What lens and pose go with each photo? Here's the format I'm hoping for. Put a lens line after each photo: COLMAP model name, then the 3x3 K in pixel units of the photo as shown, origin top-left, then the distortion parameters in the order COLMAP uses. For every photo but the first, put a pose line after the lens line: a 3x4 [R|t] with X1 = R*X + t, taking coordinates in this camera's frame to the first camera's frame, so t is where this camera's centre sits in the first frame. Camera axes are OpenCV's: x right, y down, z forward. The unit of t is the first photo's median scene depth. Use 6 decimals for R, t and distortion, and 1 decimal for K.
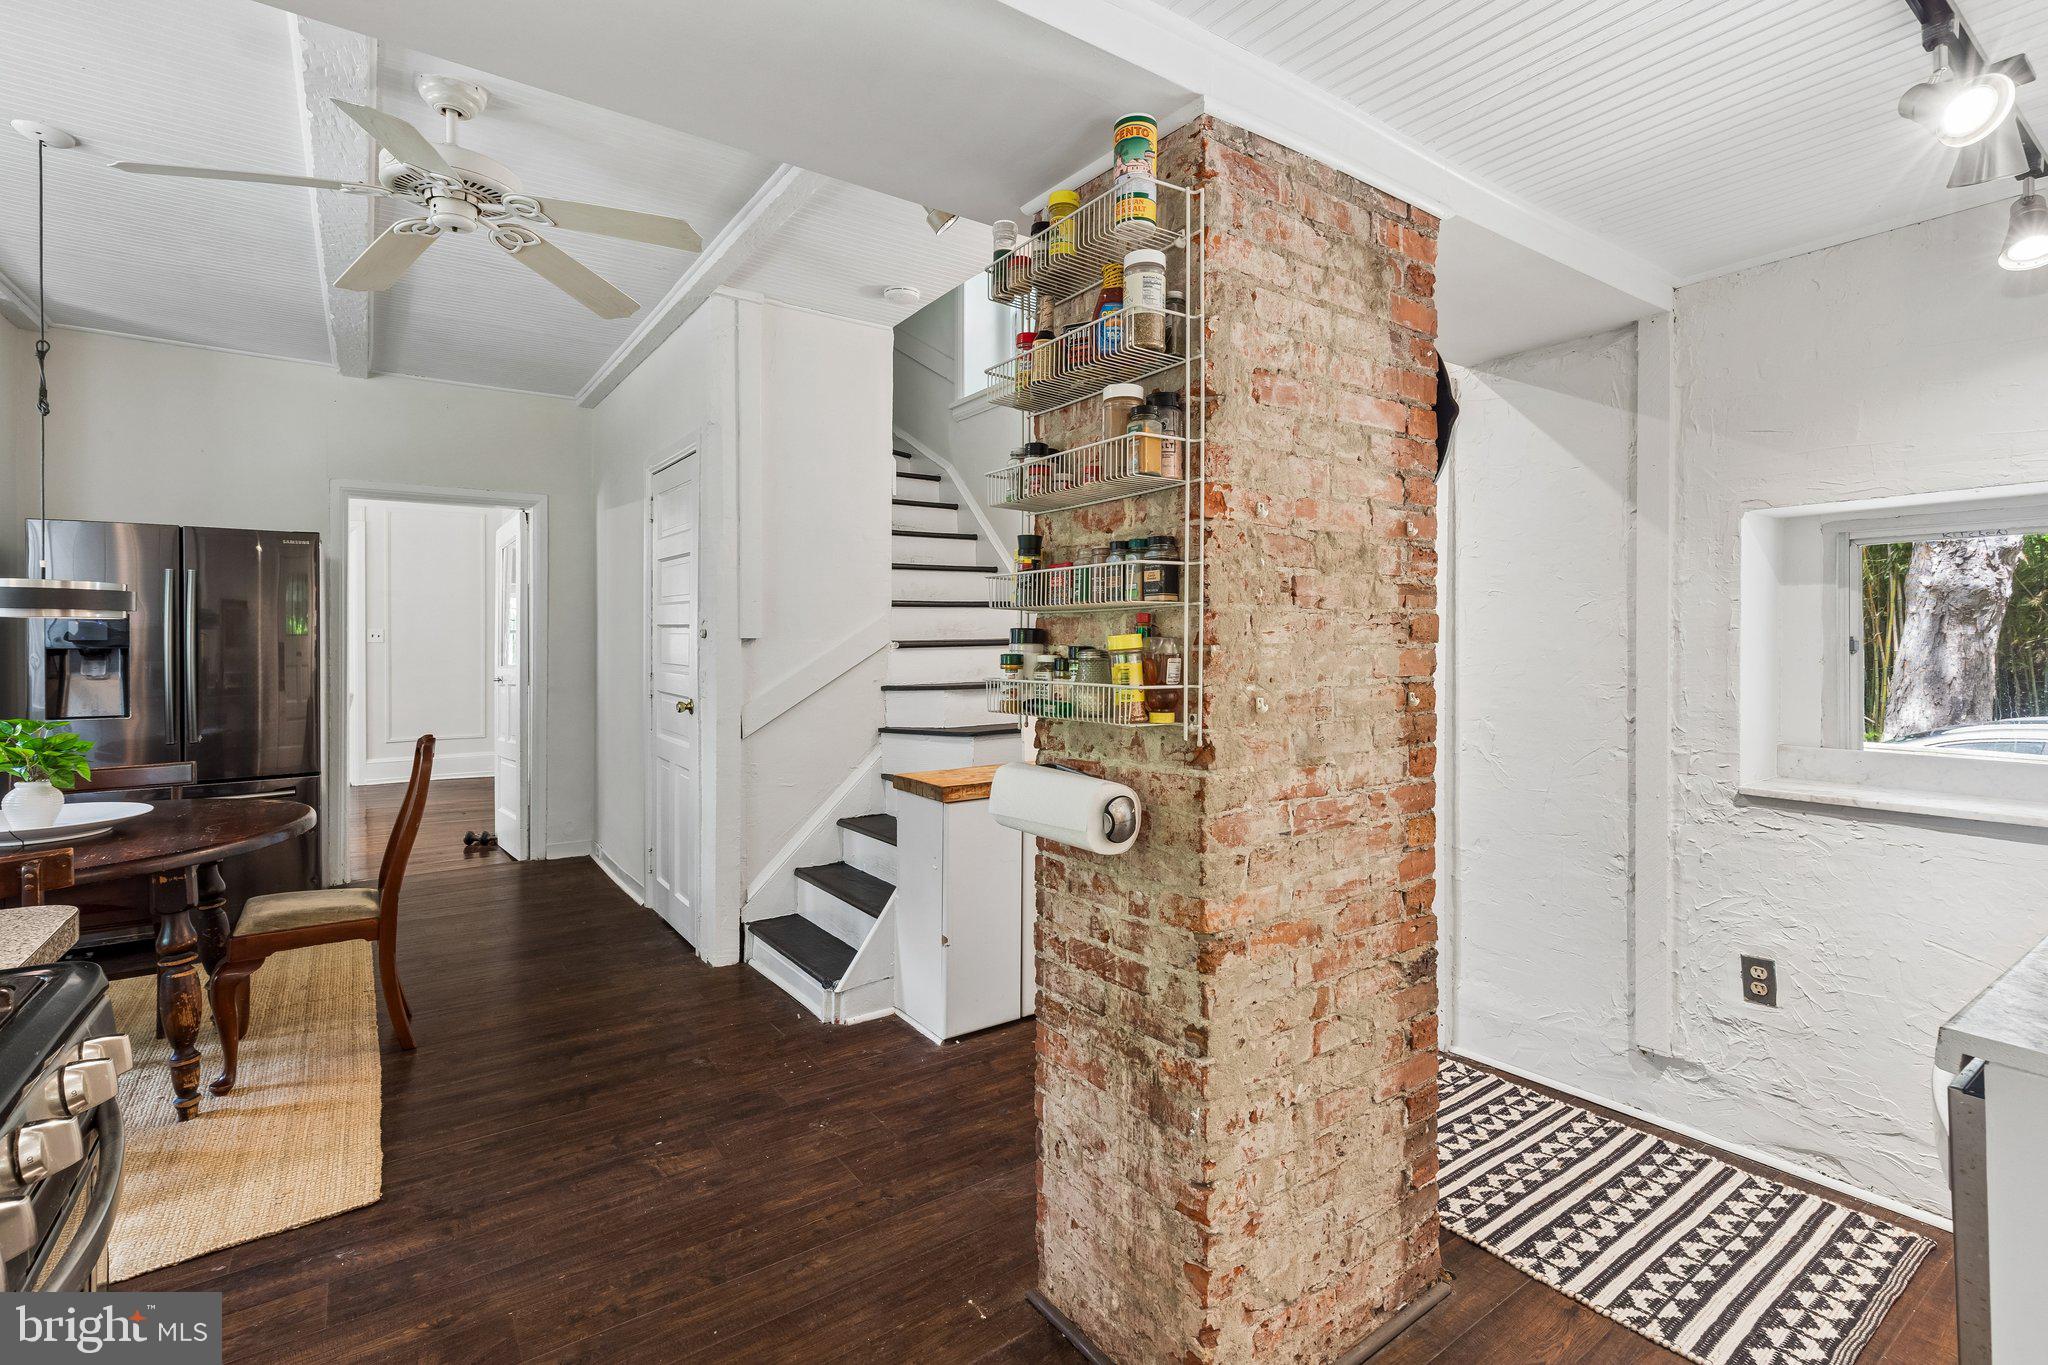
lens RADIAL K [[939.1, 0, 1025.0], [0, 939.1, 640.4], [0, 0, 1]] dist [0.000570, -0.000409]
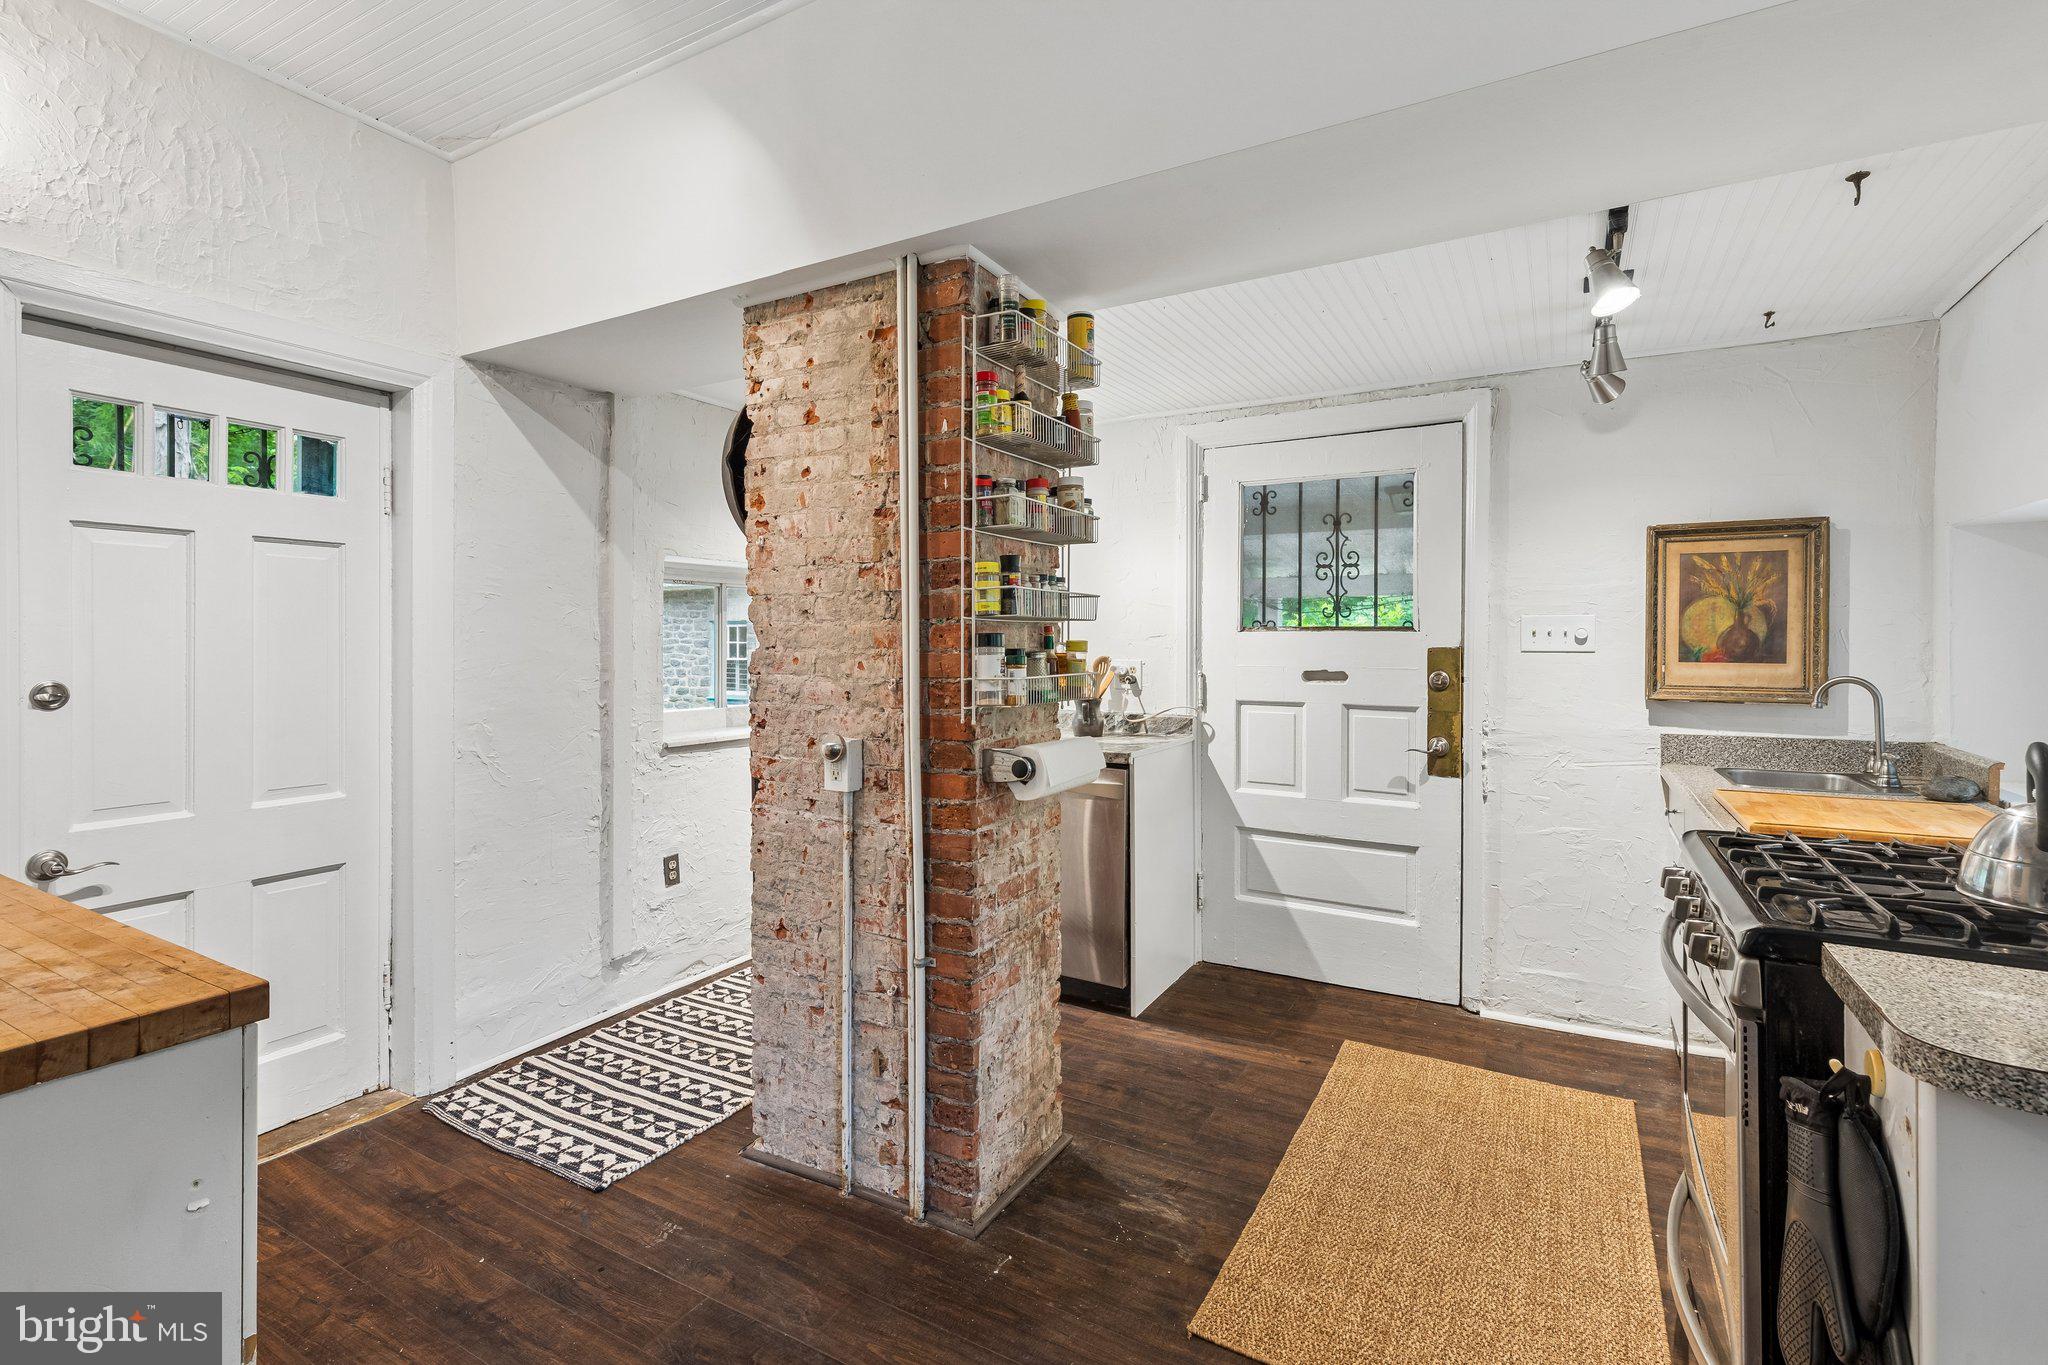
lens RADIAL K [[934.6, 0, 1023.5], [0, 934.6, 653.3], [0, 0, 1]] dist [0.014997, -0.000227]
pose [[-0.415084, -0.012960, 0.909691, -0.812348], [0.001475, 0.999888, 0.014918, -0.004883], [-0.909782, 0.007534, -0.415018, 1.115545]]
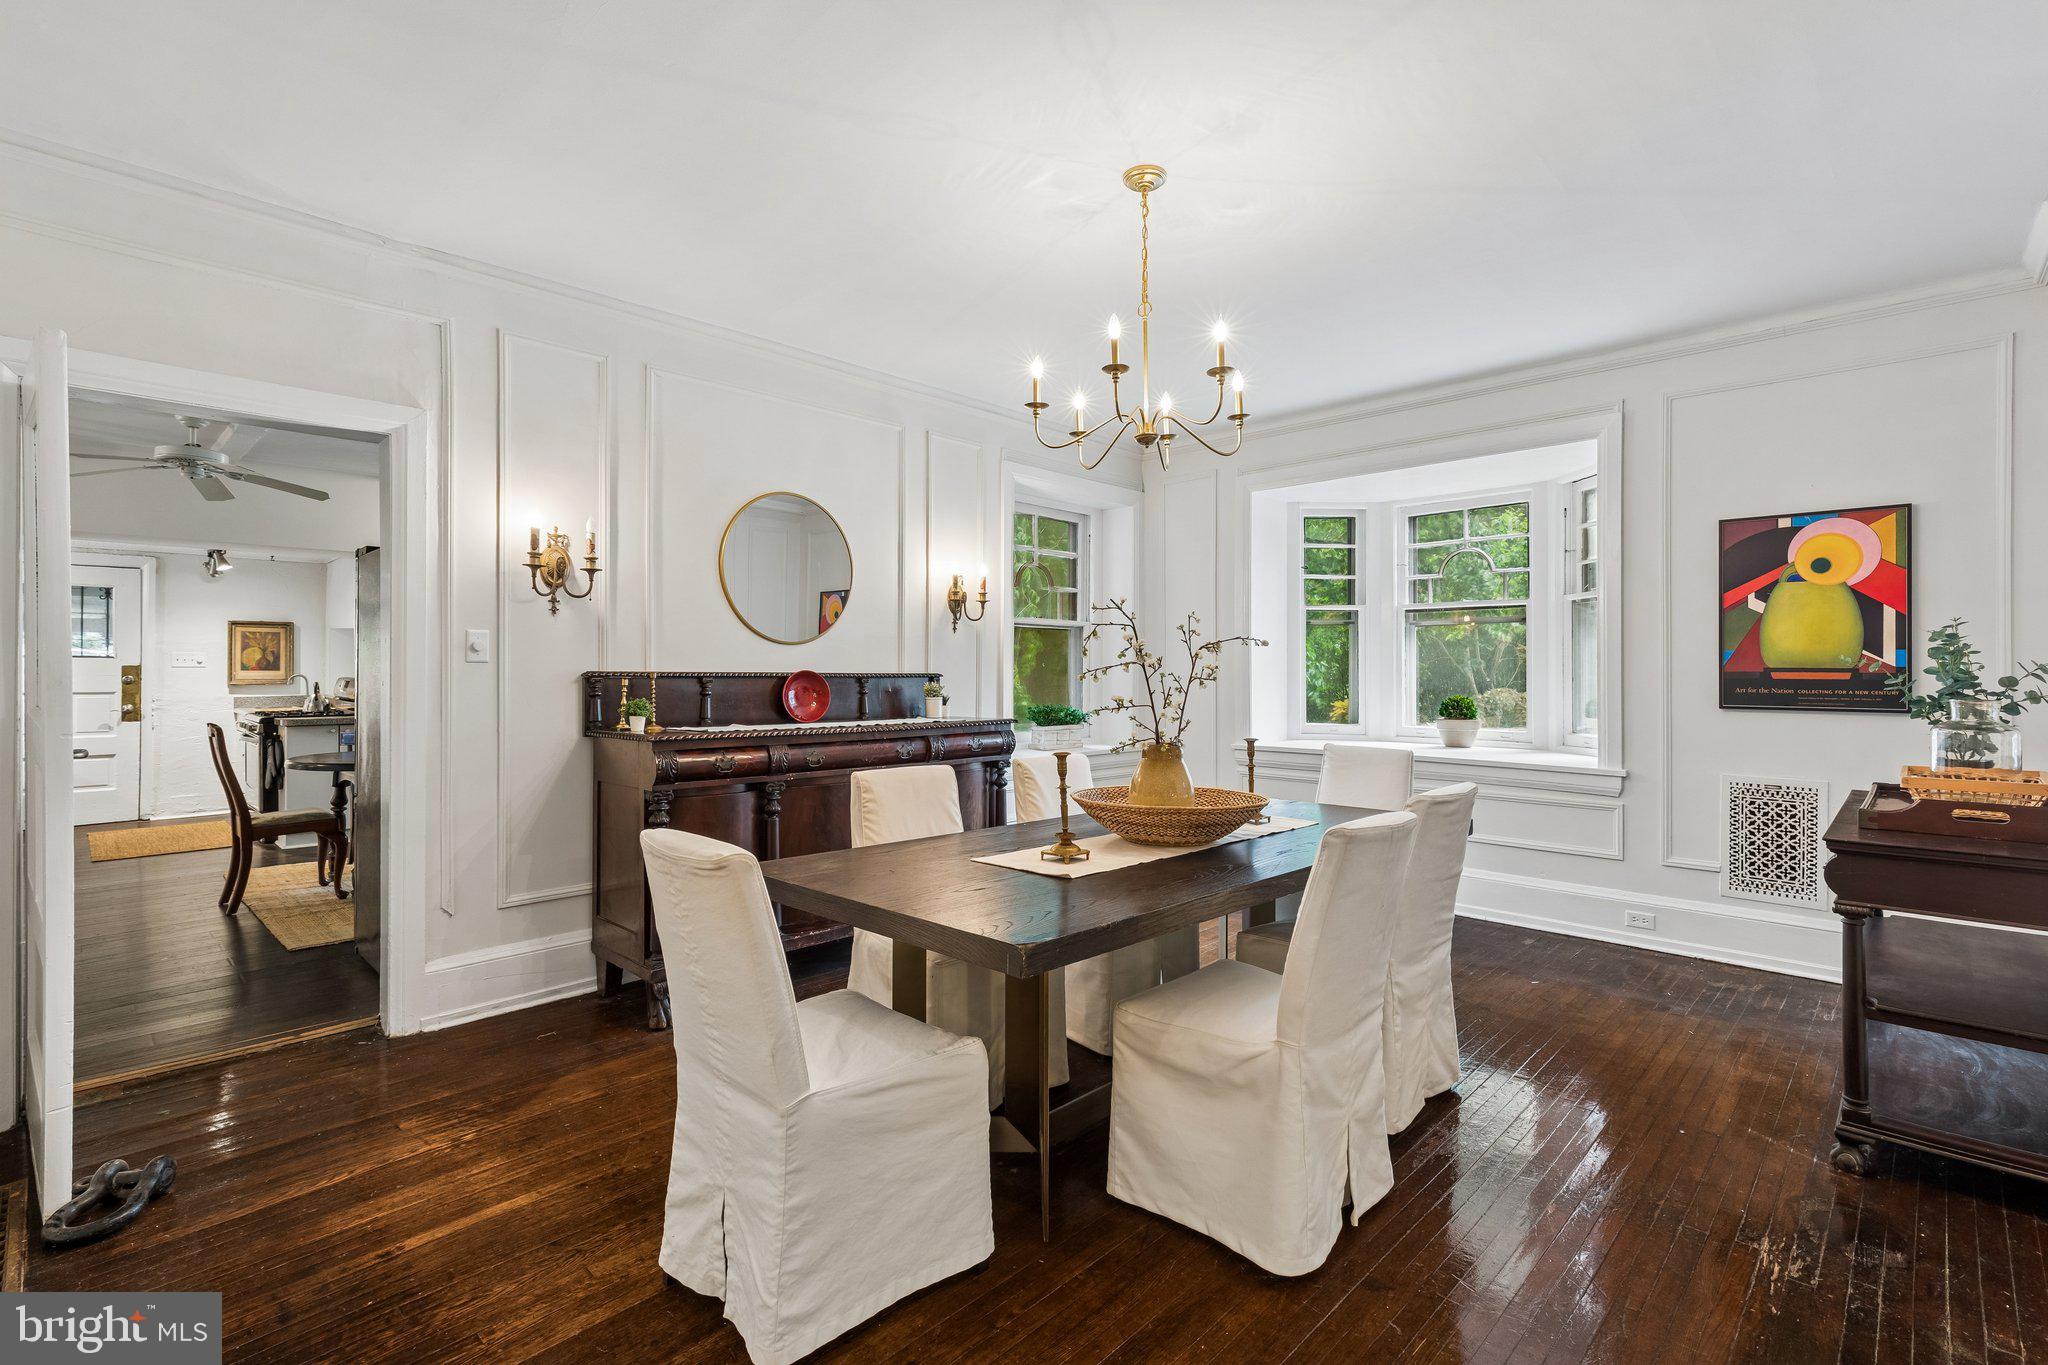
lens RADIAL K [[941.1, 0, 1087.2], [0, 941.1, 660.6], [0, 0, 1]] dist [-0.004822, -0.000866]
pose [[-0.976878, -0.005268, -0.213735, -2.387105], [-0.004667, 0.999984, -0.003317, -0.013328], [0.213748, -0.002243, -0.976886, 3.919106]]
